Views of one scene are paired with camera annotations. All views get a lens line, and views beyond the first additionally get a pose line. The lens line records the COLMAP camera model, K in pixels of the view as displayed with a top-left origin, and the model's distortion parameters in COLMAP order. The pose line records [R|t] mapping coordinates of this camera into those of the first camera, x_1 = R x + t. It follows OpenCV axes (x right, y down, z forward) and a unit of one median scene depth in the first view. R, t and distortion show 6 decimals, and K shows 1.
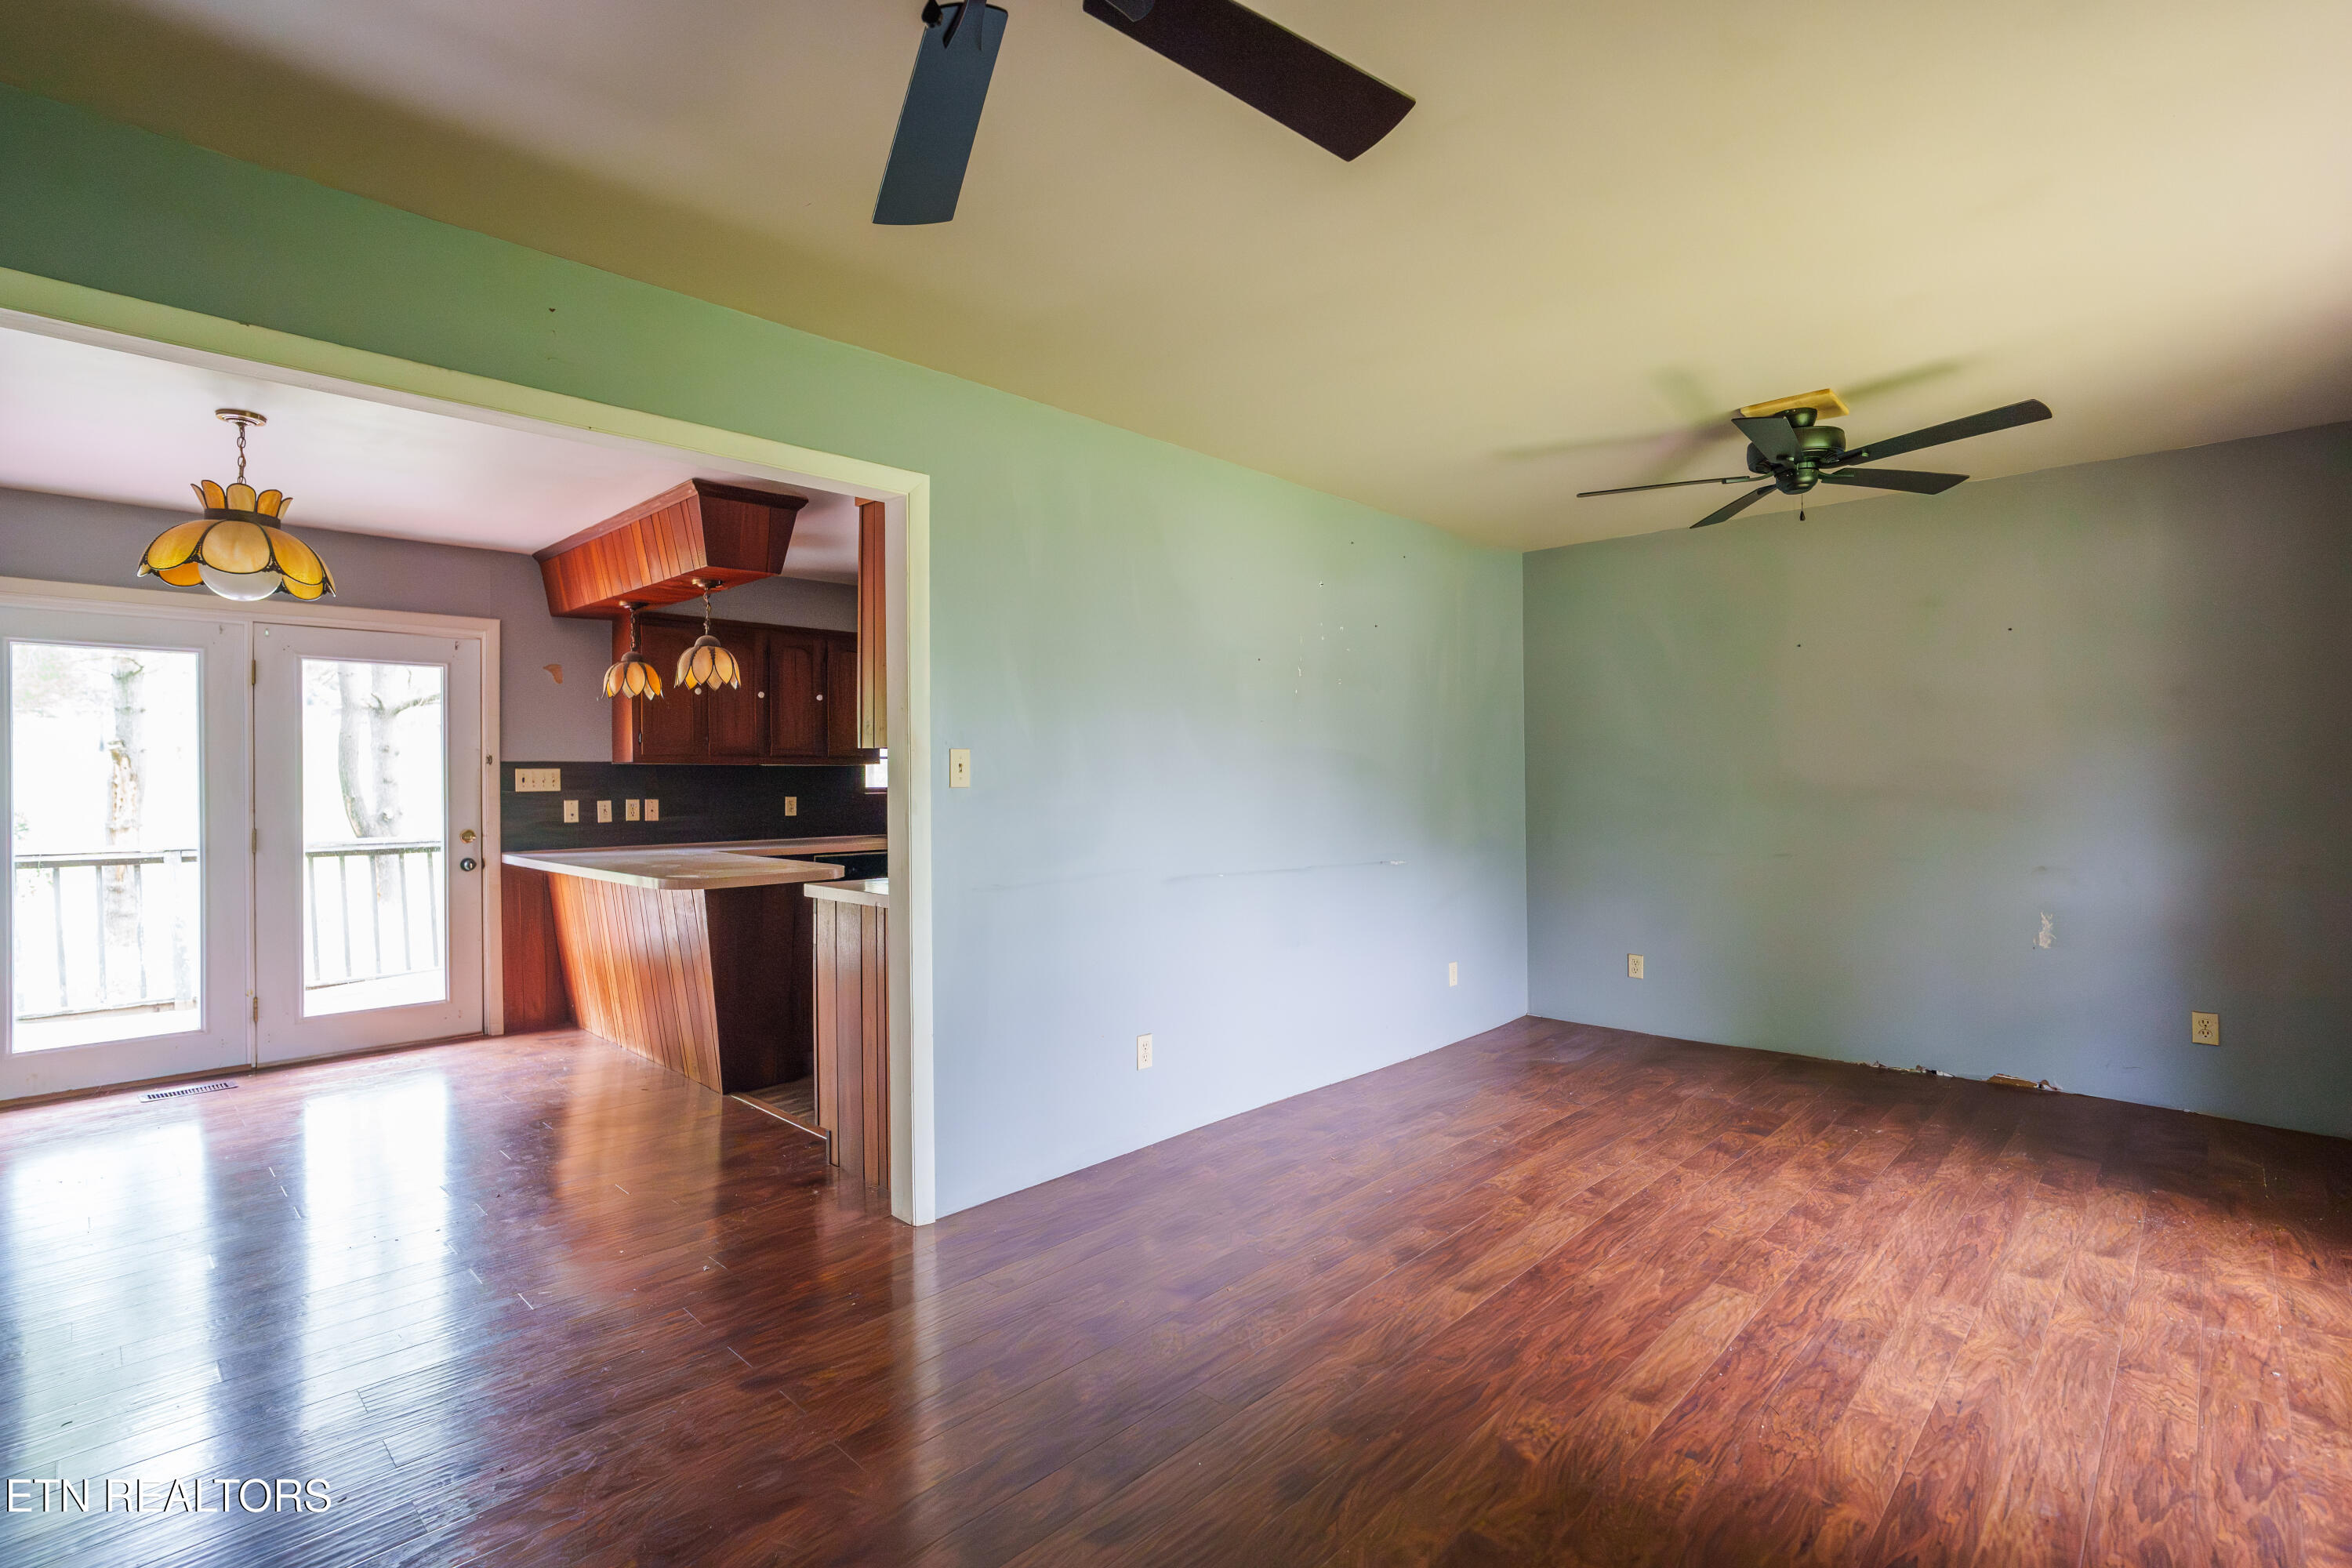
lens RADIAL K [[1122.8, 0, 1179.1], [0, 1122.8, 786.1], [0, 0, 1]] dist [-0.010223, 0.003485]
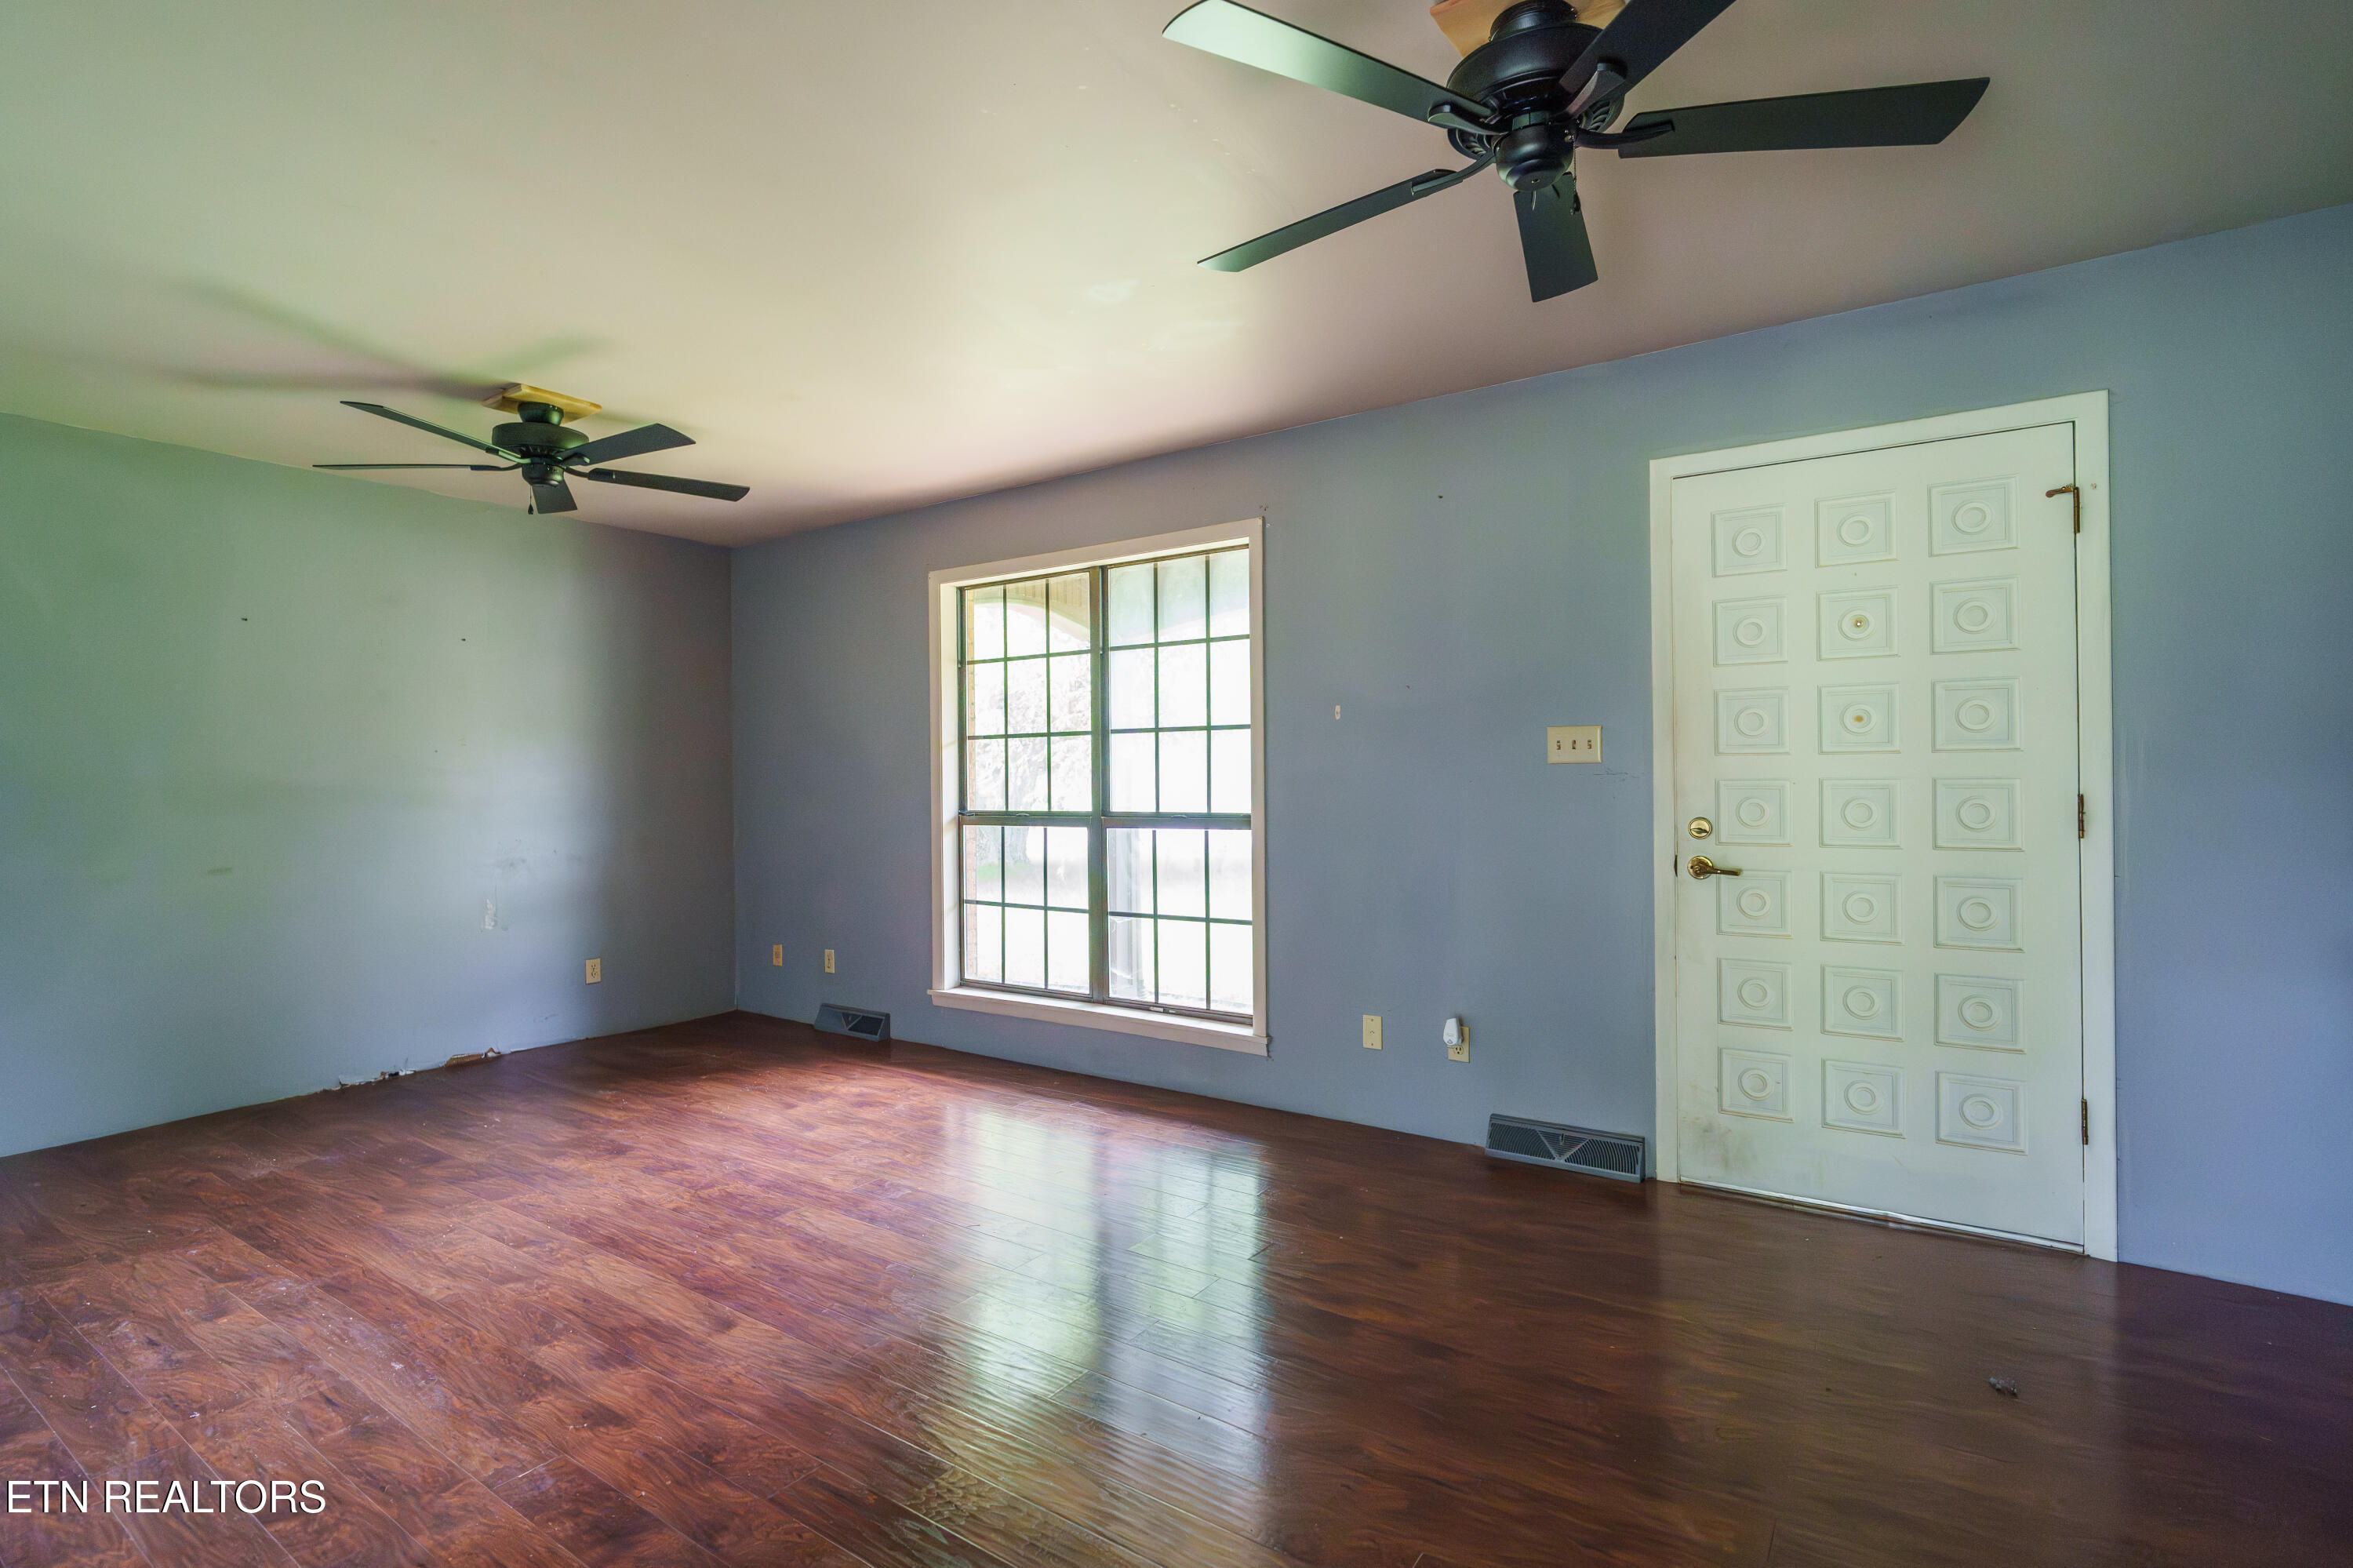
lens RADIAL K [[1123.3, 0, 1179.0], [0, 1123.3, 783.0], [0, 0, 1]] dist [-0.010223, 0.003485]
pose [[-0.179021, 0.008518, 0.983808, -0.592628], [0.017589, 0.999830, -0.005456, 0.021942], [-0.983688, 0.016327, -0.179140, 0.684165]]
